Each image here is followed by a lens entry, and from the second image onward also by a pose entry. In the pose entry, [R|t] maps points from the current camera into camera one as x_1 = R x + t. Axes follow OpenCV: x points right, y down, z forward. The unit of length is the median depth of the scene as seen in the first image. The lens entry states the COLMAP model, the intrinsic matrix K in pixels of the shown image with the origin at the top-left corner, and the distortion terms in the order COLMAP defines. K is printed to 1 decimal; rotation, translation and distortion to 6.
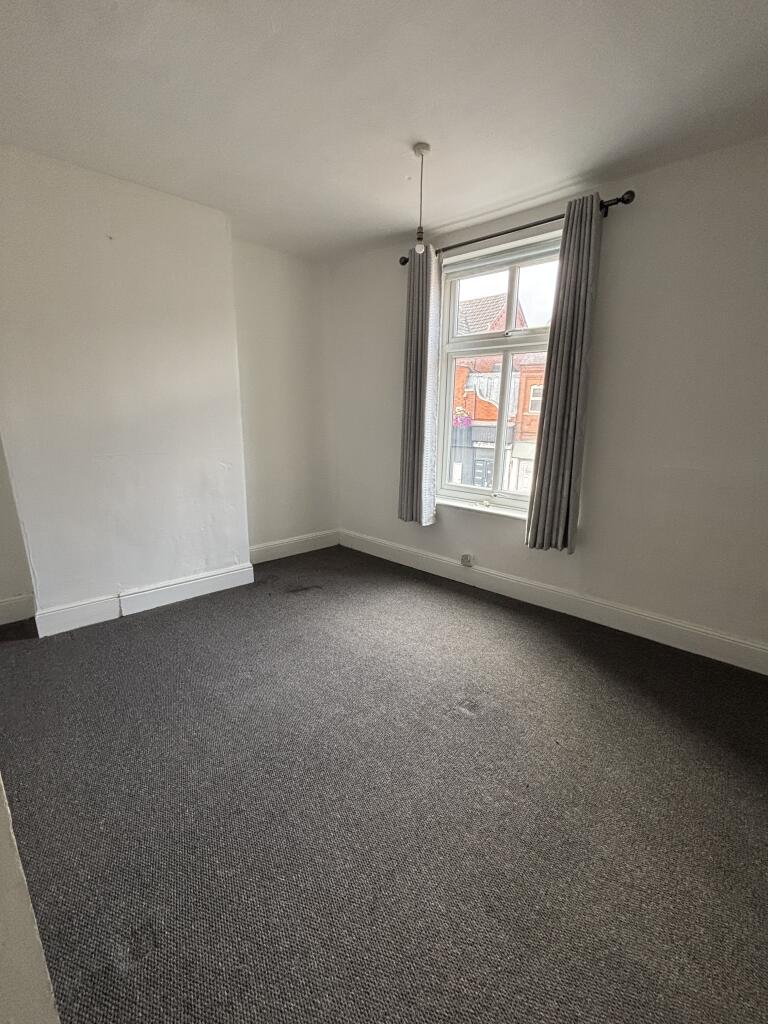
lens RADIAL K [[415.3, 0, 381.3], [0, 415.3, 512.3], [0, 0, 1]] dist [-0.004172, -0.001307]
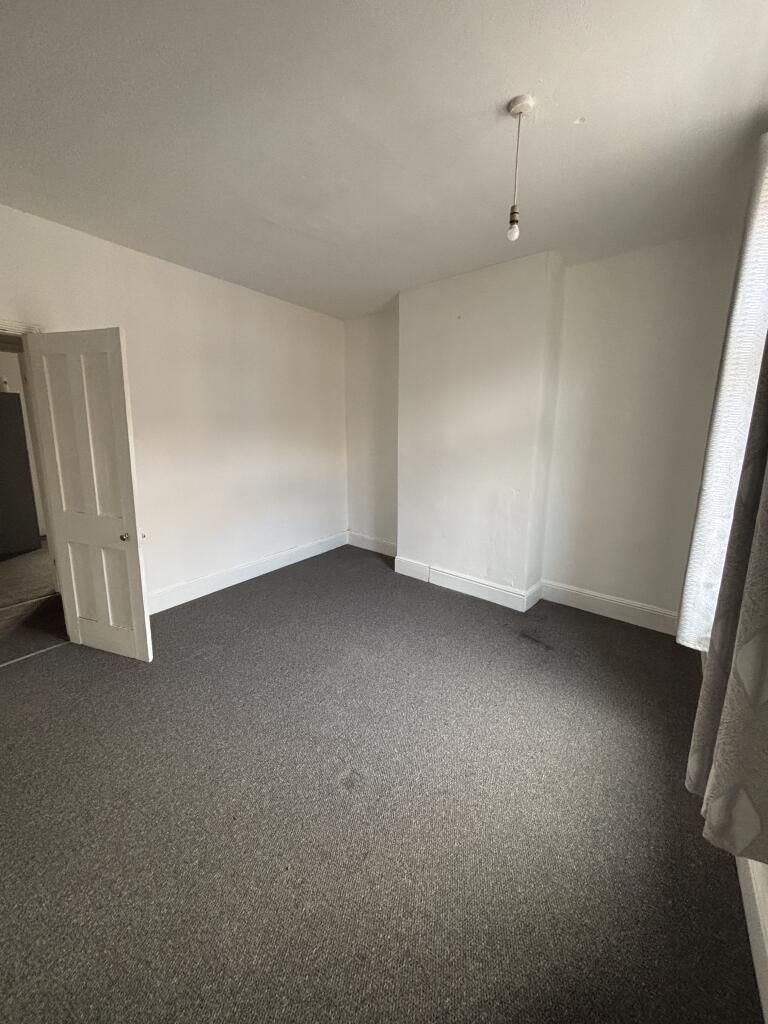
lens RADIAL K [[415.3, 0, 381.0], [0, 415.3, 510.6], [0, 0, 1]] dist [-0.004172, -0.001307]
pose [[0.118802, 0.181231, -0.976238, 0.612664], [-0.249611, 0.957078, 0.147298, -0.132275], [0.961031, 0.226180, 0.158940, 0.511737]]
